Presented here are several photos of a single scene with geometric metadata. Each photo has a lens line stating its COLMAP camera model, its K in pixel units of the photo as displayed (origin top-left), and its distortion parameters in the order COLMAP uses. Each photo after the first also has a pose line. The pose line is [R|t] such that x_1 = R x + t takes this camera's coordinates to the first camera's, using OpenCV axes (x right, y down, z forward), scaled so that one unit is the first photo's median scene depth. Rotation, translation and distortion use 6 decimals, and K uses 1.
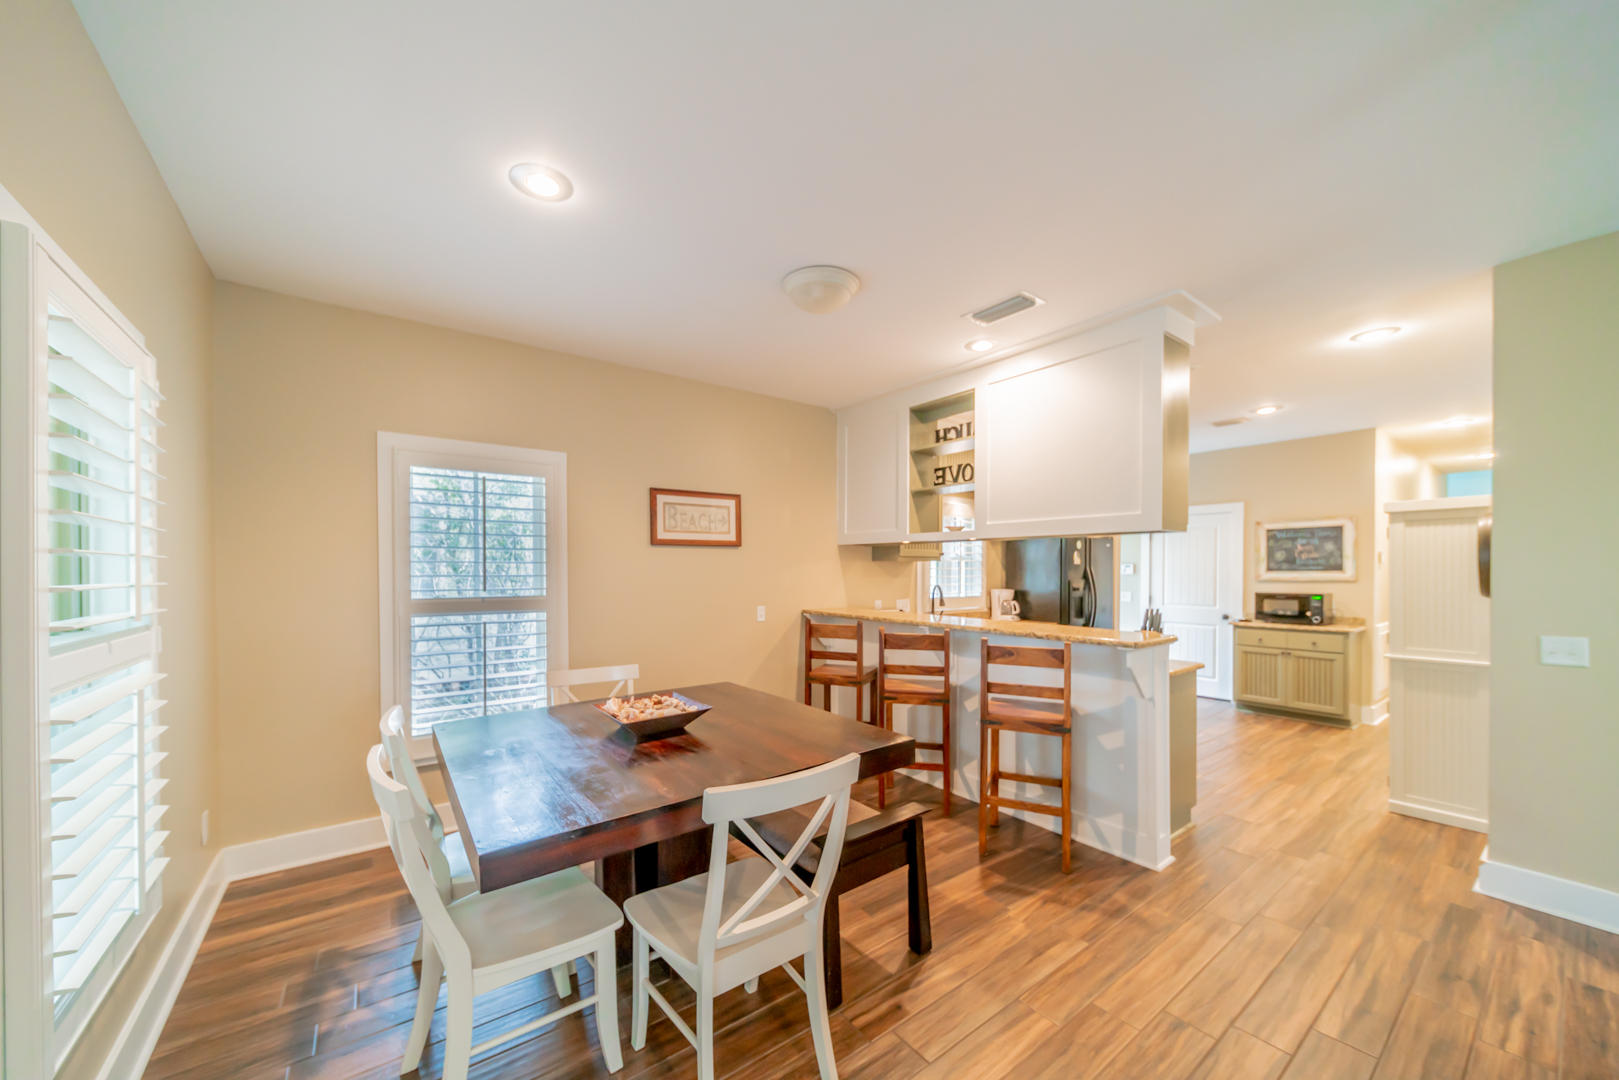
lens RADIAL K [[591.1, 0, 811.6], [0, 591.1, 575.4], [0, 0, 1]] dist [0.001617, -0.000297]
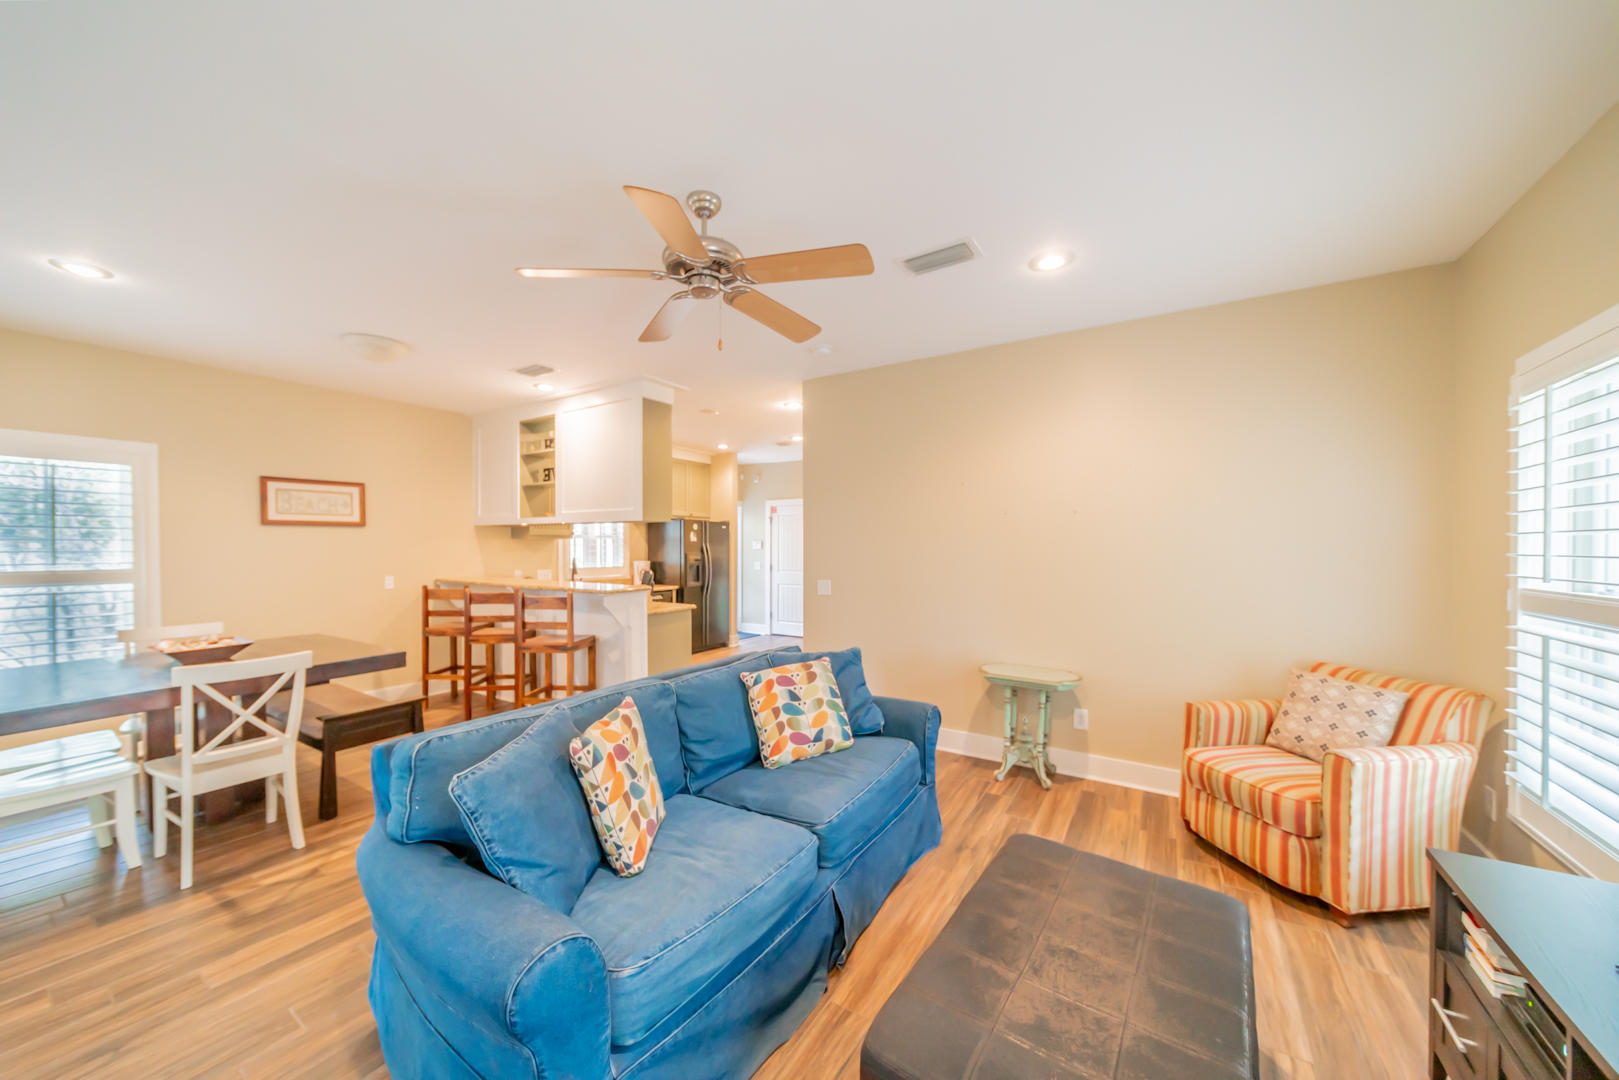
lens RADIAL K [[573.0, 0, 805.9], [0, 573.0, 550.4], [0, 0, 1]] dist [-0.003147, -0.000083]
pose [[0.936082, -0.003741, 0.351763, 0.312144], [0.004044, 0.999992, -0.000127, 0.003261], [-0.351759, 0.001541, 0.936089, -0.402664]]
